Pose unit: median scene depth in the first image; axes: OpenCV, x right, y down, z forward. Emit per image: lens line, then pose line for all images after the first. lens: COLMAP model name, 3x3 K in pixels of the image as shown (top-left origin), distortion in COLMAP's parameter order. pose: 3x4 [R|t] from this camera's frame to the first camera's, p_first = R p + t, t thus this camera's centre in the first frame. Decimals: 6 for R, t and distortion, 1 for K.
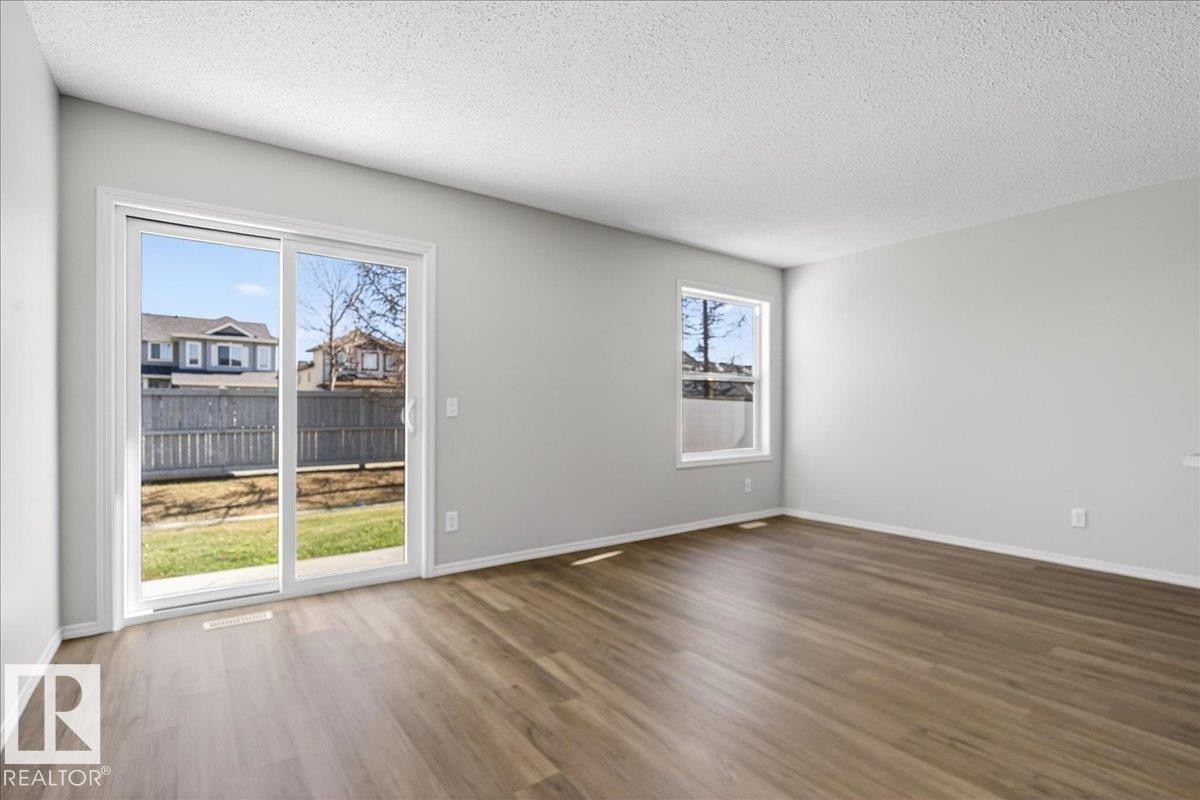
lens RADIAL K [[568.8, 0, 600.2], [0, 568.8, 409.6], [0, 0, 1]] dist [-0.001274, 0.000140]
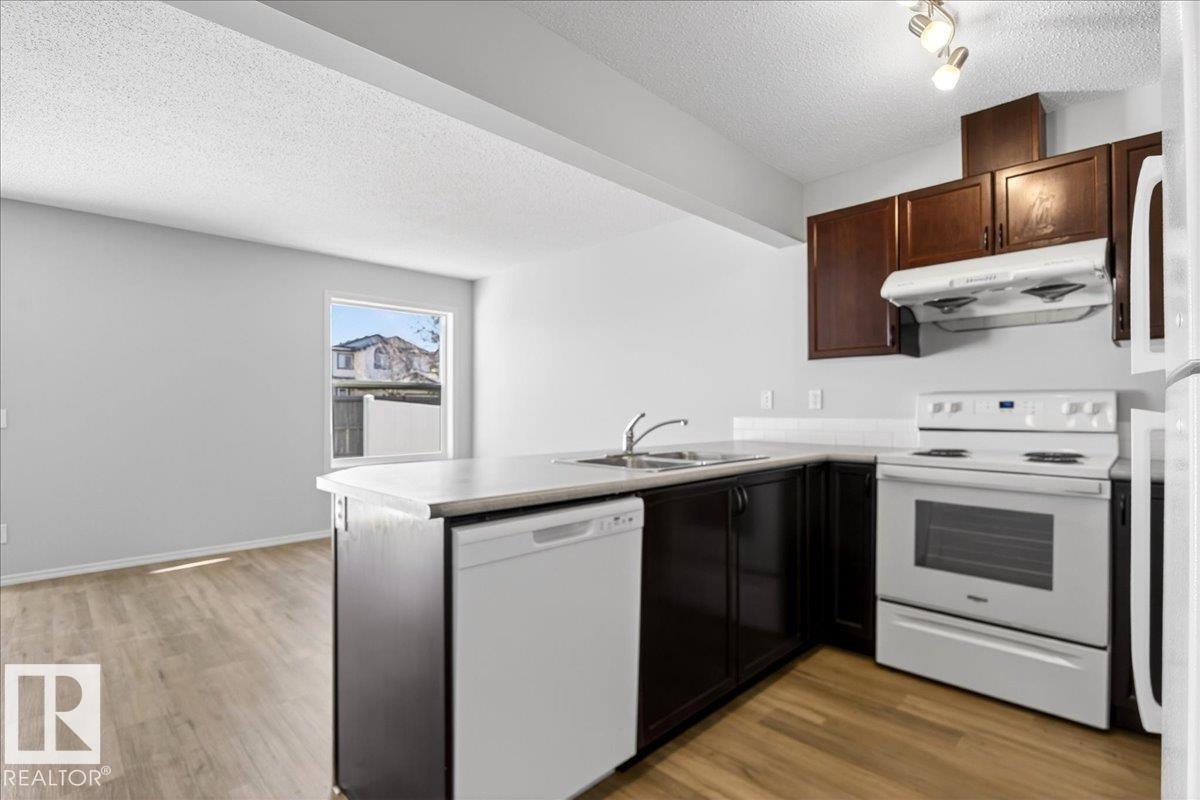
lens RADIAL K [[568.8, 0, 600.2], [0, 568.8, 409.6], [0, 0, 1]] dist [-0.001274, 0.000140]
pose [[0.989977, 0.001026, 0.141225, 0.622322], [-0.001387, 0.999996, 0.002457, -0.019830], [-0.141222, -0.002628, 0.989975, -0.111579]]
